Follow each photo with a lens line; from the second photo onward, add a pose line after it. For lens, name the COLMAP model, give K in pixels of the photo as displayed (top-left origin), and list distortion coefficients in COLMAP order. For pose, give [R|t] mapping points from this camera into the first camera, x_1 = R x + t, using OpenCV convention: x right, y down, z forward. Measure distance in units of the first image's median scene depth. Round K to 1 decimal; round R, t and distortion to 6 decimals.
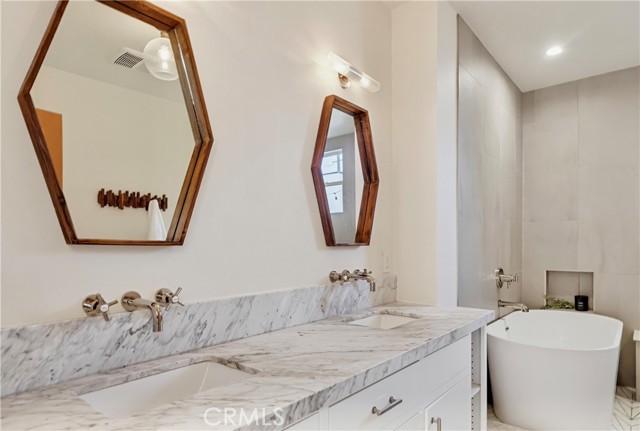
lens RADIAL K [[379.0, 0, 319.2], [0, 379.0, 249.0], [0, 0, 1]] dist [-0.000214, -0.002064]
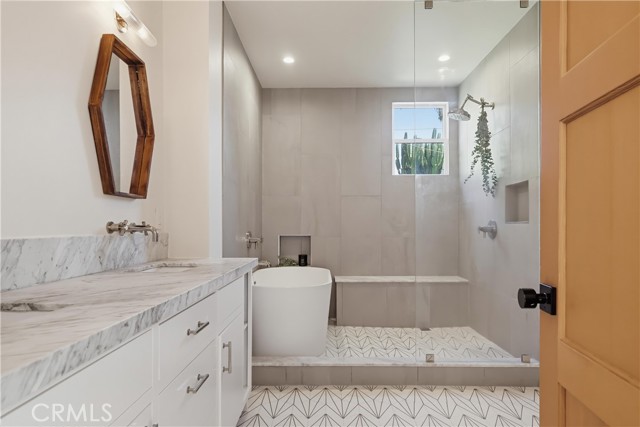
lens RADIAL K [[372.5, 0, 318.6], [0, 372.5, 226.4], [0, 0, 1]] dist [0.000219, 0.000544]
pose [[0.772428, 0.004254, 0.635088, -0.137210], [0.003884, 0.999927, -0.011422, 0.075630], [-0.635091, 0.011289, 0.772355, -0.035956]]
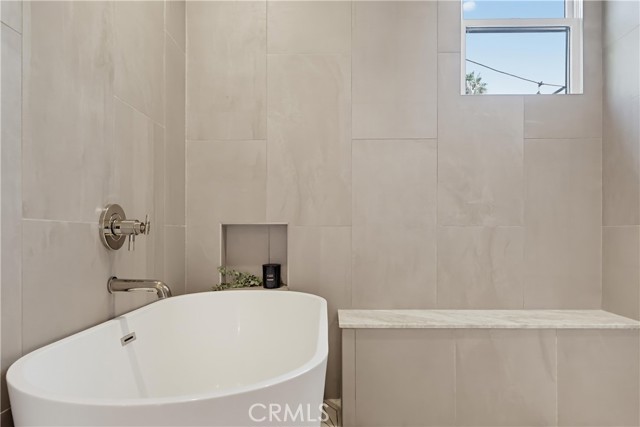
lens RADIAL K [[426.2, 0, 320.4], [0, 426.2, 230.7], [0, 0, 1]] dist [-0.001825, 0.000102]
pose [[0.772596, 0.005822, 0.634871, 0.552604], [0.003856, 0.999896, -0.013861, 0.141740], [-0.634886, 0.013157, 0.772494, 0.730250]]
